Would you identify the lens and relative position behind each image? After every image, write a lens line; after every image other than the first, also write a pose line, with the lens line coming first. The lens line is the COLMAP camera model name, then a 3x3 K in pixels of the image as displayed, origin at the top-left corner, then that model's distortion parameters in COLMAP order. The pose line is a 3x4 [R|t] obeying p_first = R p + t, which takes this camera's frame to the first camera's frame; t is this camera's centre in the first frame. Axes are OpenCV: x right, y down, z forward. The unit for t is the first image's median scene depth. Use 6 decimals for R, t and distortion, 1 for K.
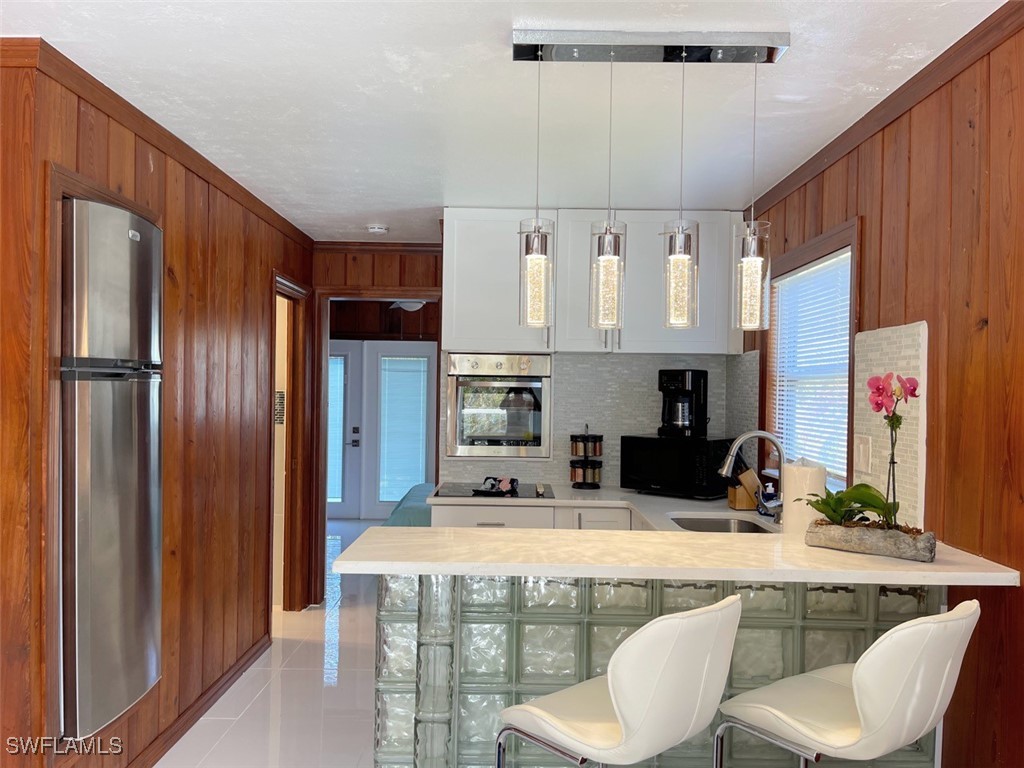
lens RADIAL K [[775.8, 0, 510.2], [0, 775.8, 395.1], [0, 0, 1]] dist [0.048482, -0.041315]
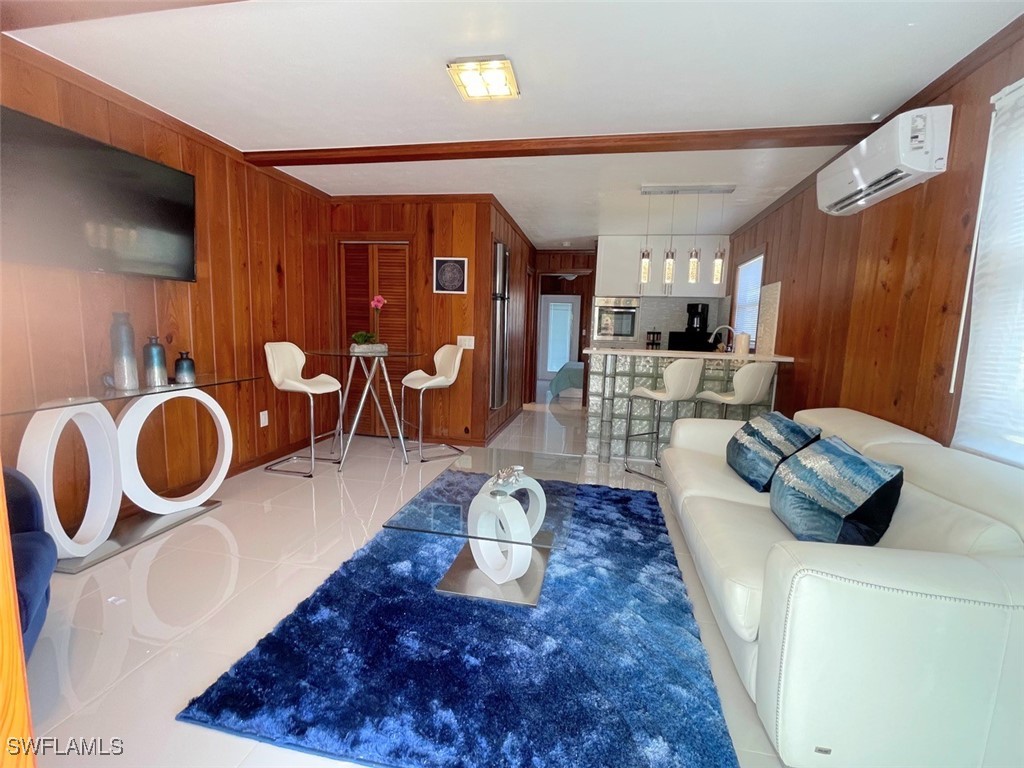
lens RADIAL K [[456.4, 0, 511.0], [0, 456.4, 380.3], [0, 0, 1]] dist [-0.004387, -0.000164]
pose [[0.982115, 0.039293, -0.184137, -0.074064], [-0.019949, 0.994192, 0.105751, 0.063665], [0.187223, -0.100186, 0.977195, -0.495787]]
